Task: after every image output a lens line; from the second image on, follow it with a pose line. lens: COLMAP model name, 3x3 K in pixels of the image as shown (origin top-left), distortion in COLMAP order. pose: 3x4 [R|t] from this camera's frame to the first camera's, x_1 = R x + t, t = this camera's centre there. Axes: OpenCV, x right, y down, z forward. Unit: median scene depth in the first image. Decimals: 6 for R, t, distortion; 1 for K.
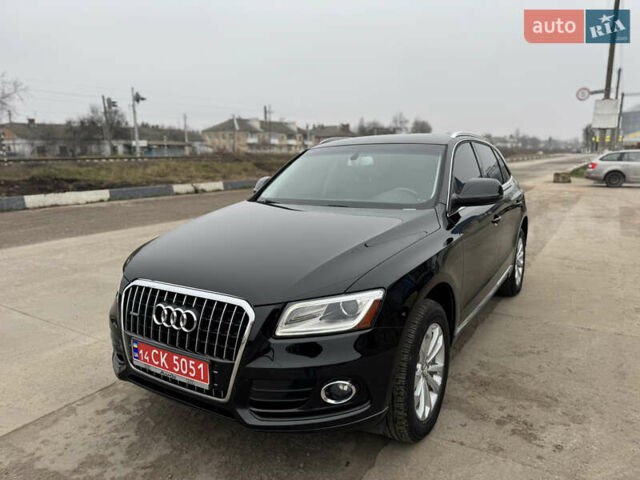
lens RADIAL K [[450.7, 0, 319.0], [0, 450.7, 236.4], [0, 0, 1]] dist [0.043818, -0.047981]
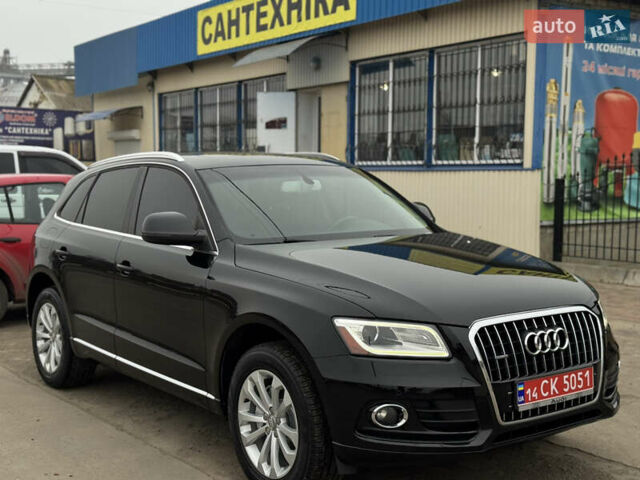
lens RADIAL K [[884.5, 0, 320.0], [0, 884.5, 240.0], [0, 0, 1]] dist [0.114179, -0.011959]
pose [[0.358250, -0.052222, 0.932164, -2.064494], [0.162582, 0.986669, -0.007208, -0.090575], [-0.919361, 0.154136, 0.361964, 0.660154]]
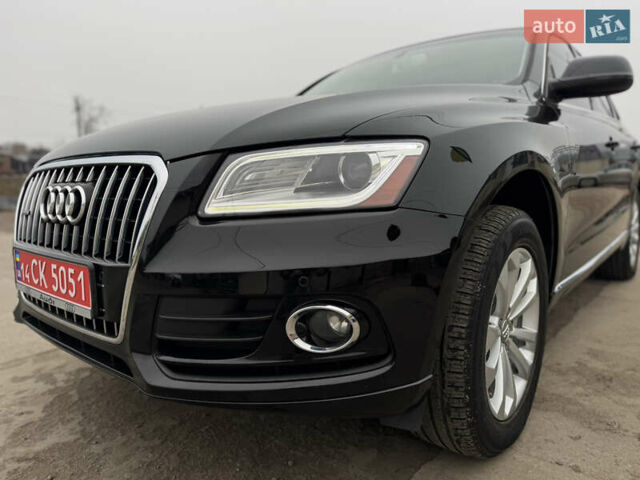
lens RADIAL K [[450.7, 0, 319.0], [0, 450.7, 236.4], [0, 0, 1]] dist [0.043818, -0.047981]
pose [[0.990043, 0.019299, -0.139436, 0.085381], [-0.025983, 0.998591, -0.046276, 0.219954], [0.138346, 0.049439, 0.989149, 0.423699]]
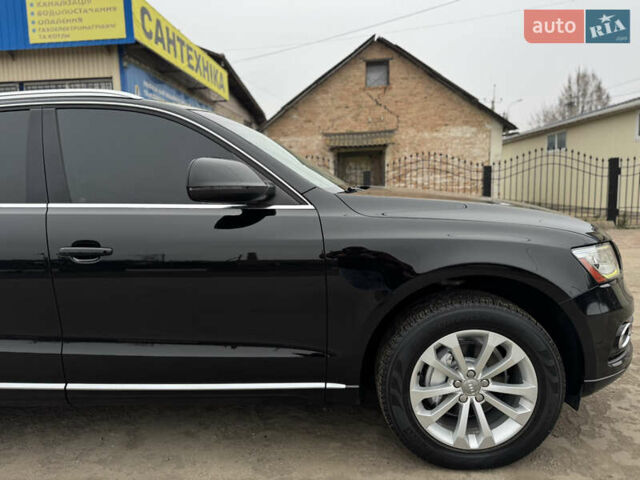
lens RADIAL K [[450.7, 0, 319.0], [0, 450.7, 236.4], [0, 0, 1]] dist [0.043818, -0.047981]
pose [[-0.488150, -0.070579, 0.869901, -0.970175], [0.198352, 0.961671, 0.189331, -0.212182], [-0.849921, 0.264969, -0.455440, 1.990013]]
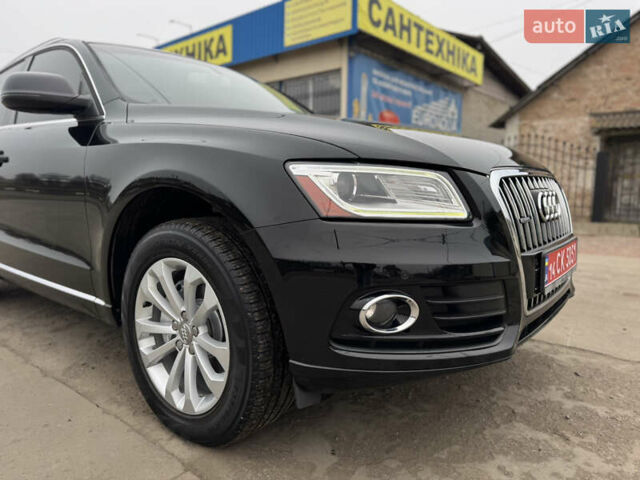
lens RADIAL K [[452.3, 0, 323.4], [0, 452.3, 233.3], [0, 0, 1]] dist [0.052432, -0.065652]
pose [[0.113394, -0.087959, 0.989649, -1.027822], [0.170966, 0.982943, 0.067774, 0.099242], [-0.978730, 0.161511, 0.126498, 1.170494]]
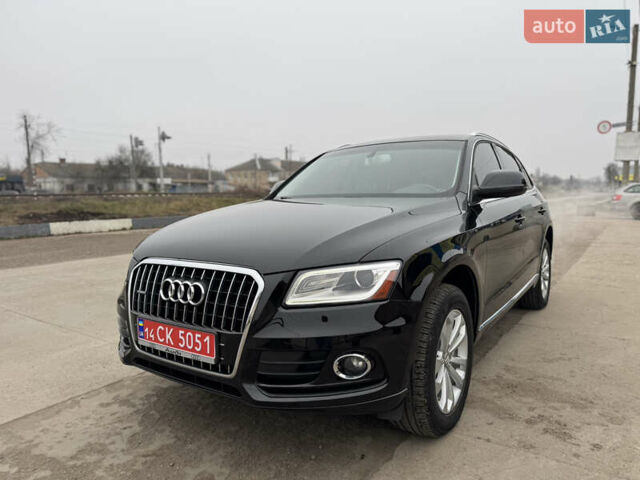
lens RADIAL K [[449.5, 0, 320.6], [0, 449.5, 239.2], [0, 0, 1]] dist [0.051339, -0.056256]
pose [[0.999221, 0.005541, -0.039072, 0.010248], [-0.008551, 0.996973, -0.077280, 0.128088], [0.038526, 0.077554, 0.996244, 0.045847]]
